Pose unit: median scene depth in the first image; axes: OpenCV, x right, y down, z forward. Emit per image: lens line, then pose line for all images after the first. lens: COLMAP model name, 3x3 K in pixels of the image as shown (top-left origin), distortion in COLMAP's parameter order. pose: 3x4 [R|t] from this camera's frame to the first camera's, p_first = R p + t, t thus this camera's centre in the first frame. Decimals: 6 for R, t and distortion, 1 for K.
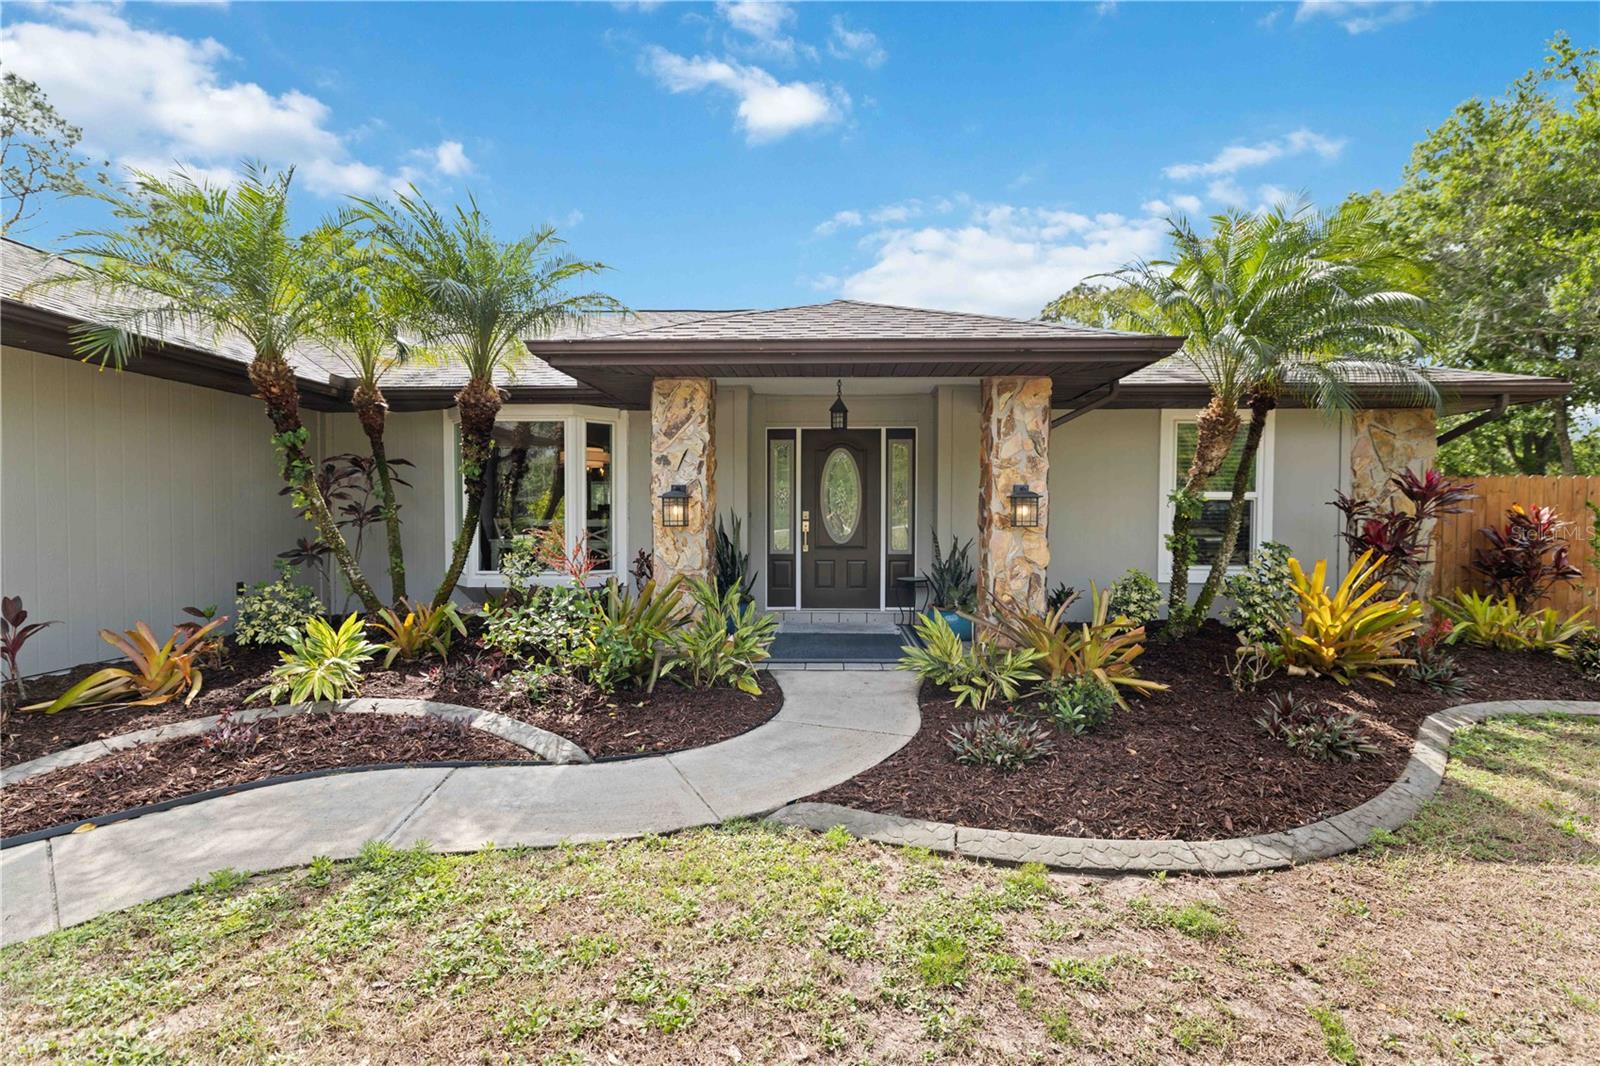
lens RADIAL K [[733.8, 0, 798.8], [0, 733.8, 530.4], [0, 0, 1]] dist [0.000315, 0.000130]
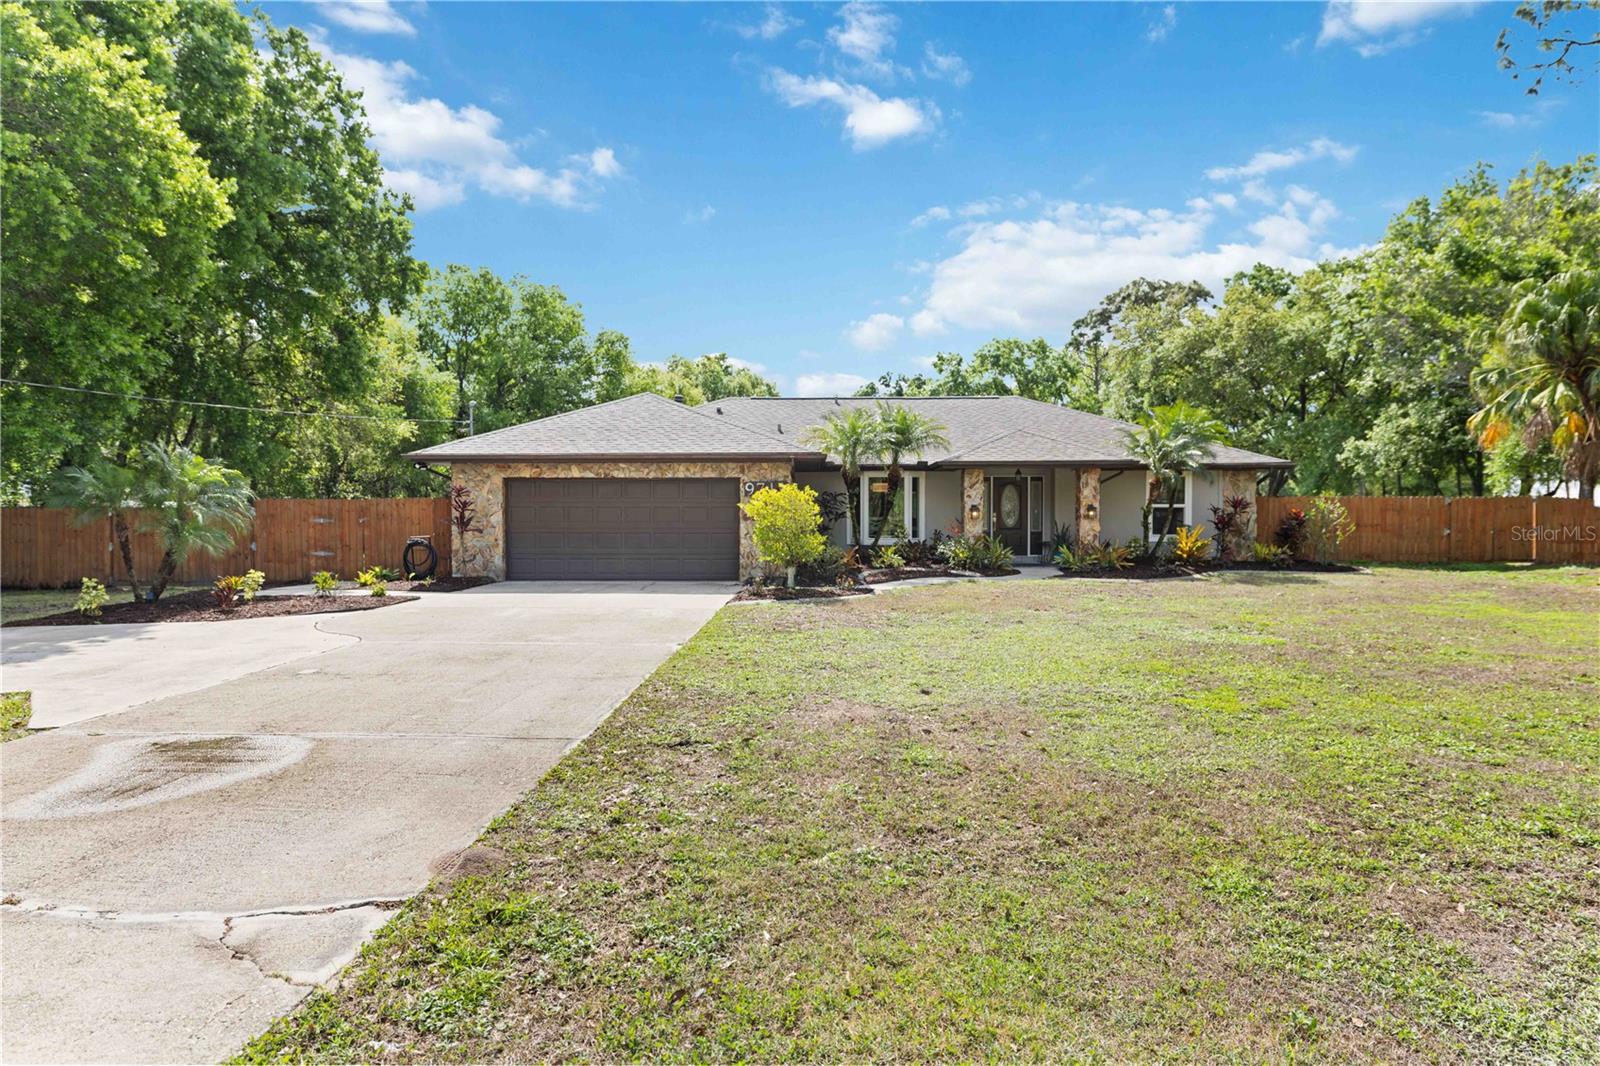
lens RADIAL K [[1004.4, 0, 798.9], [0, 1004.4, 540.4], [0, 0, 1]] dist [0.006760, -0.007462]
pose [[0.999665, -0.005825, 0.025220, -0.936636], [0.005640, 0.999957, 0.007425, 0.044761], [-0.025262, -0.007280, 0.999654, -2.902451]]
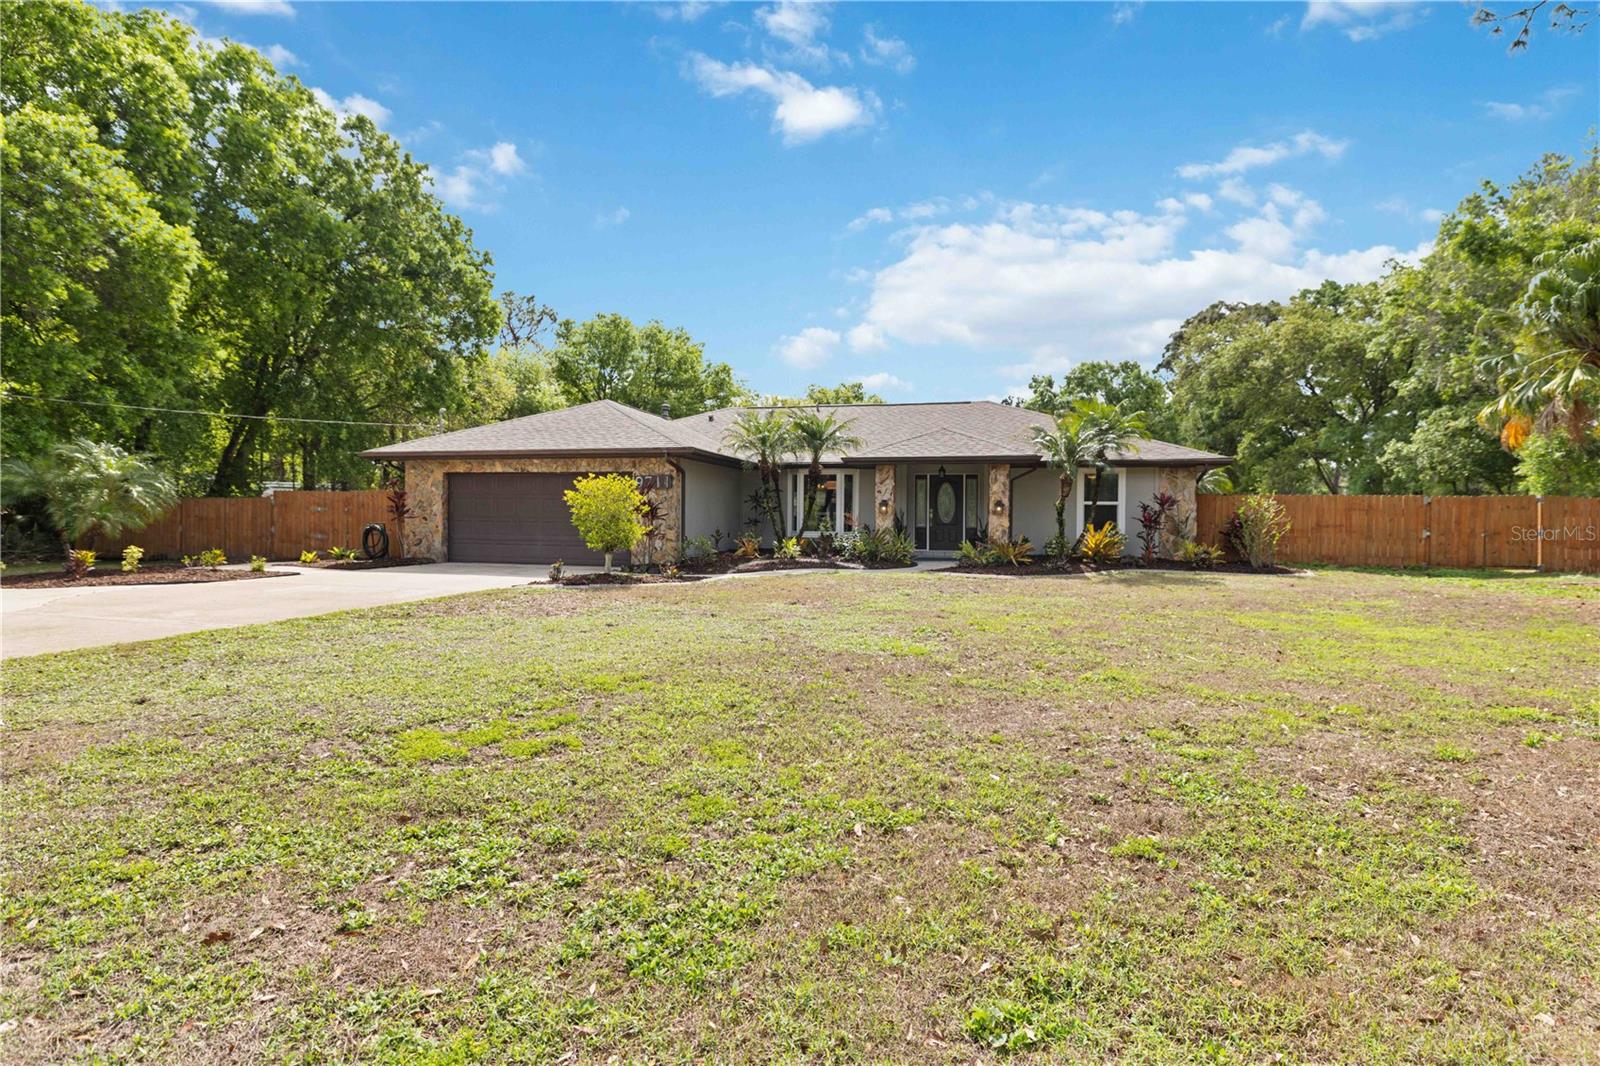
lens RADIAL K [[795.0, 0, 799.9], [0, 795.0, 506.9], [0, 0, 1]] dist [0.006969, 0.001916]
pose [[0.979329, 0.002695, -0.202257, 0.157195], [-0.009065, 0.999491, -0.030577, 0.069461], [0.202072, 0.031778, 0.978855, -2.241449]]
